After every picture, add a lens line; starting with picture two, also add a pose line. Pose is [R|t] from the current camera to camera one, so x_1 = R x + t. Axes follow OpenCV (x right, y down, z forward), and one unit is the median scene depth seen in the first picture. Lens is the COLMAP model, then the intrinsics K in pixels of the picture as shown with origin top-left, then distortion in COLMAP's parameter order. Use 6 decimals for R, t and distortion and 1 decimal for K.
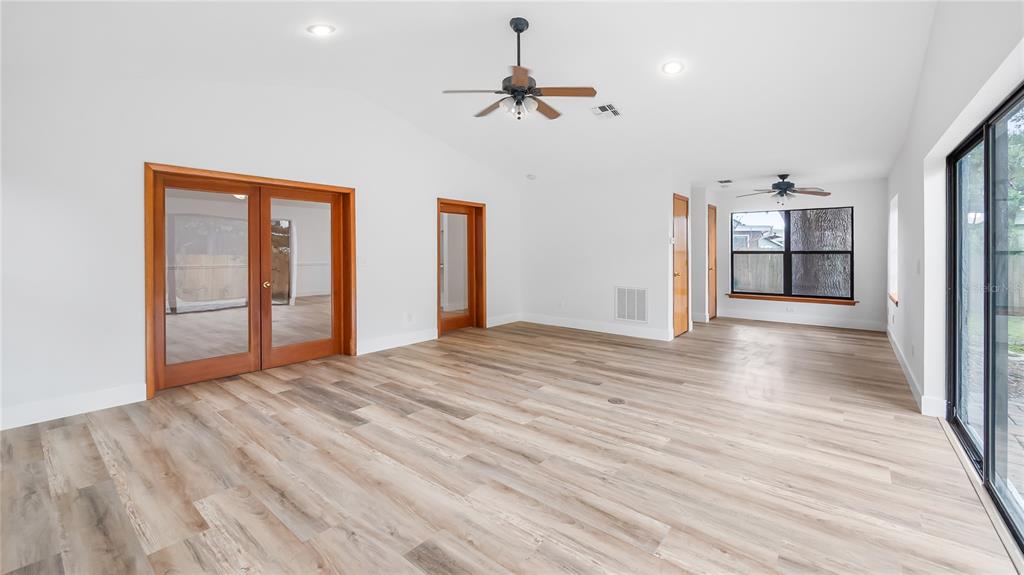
lens RADIAL K [[414.1, 0, 513.3], [0, 414.1, 251.0], [0, 0, 1]] dist [-0.009083, 0.000098]
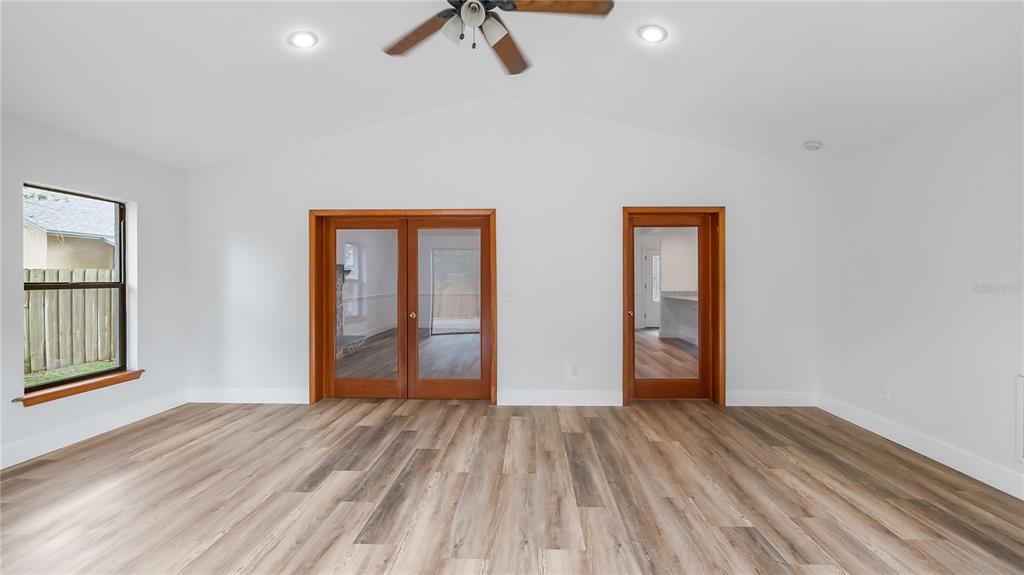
lens RADIAL K [[437.4, 0, 514.4], [0, 437.4, 289.8], [0, 0, 1]] dist [-0.005262, -0.000389]
pose [[0.609009, 0.021068, -0.792883, 0.516641], [0.000017, 0.999647, 0.026575, -0.012808], [0.793163, -0.016198, 0.608794, 0.700964]]
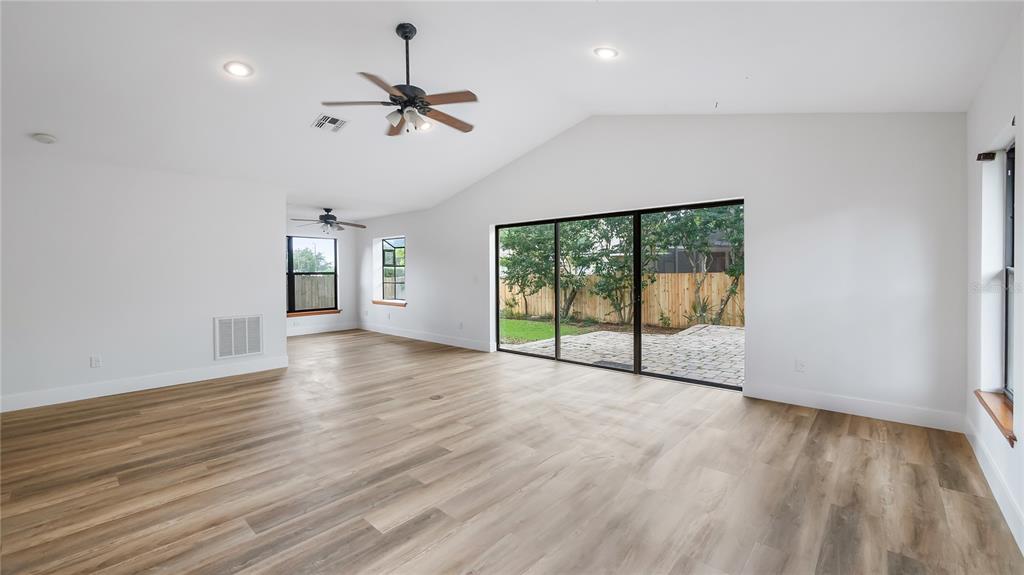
lens RADIAL K [[412.2, 0, 511.4], [0, 412.2, 276.3], [0, 0, 1]] dist [-0.003890, -0.000209]
pose [[0.055784, -0.015029, 0.998330, -0.925907], [0.008876, 0.999855, 0.014556, -0.001115], [-0.998403, 0.008049, 0.055909, 0.722660]]
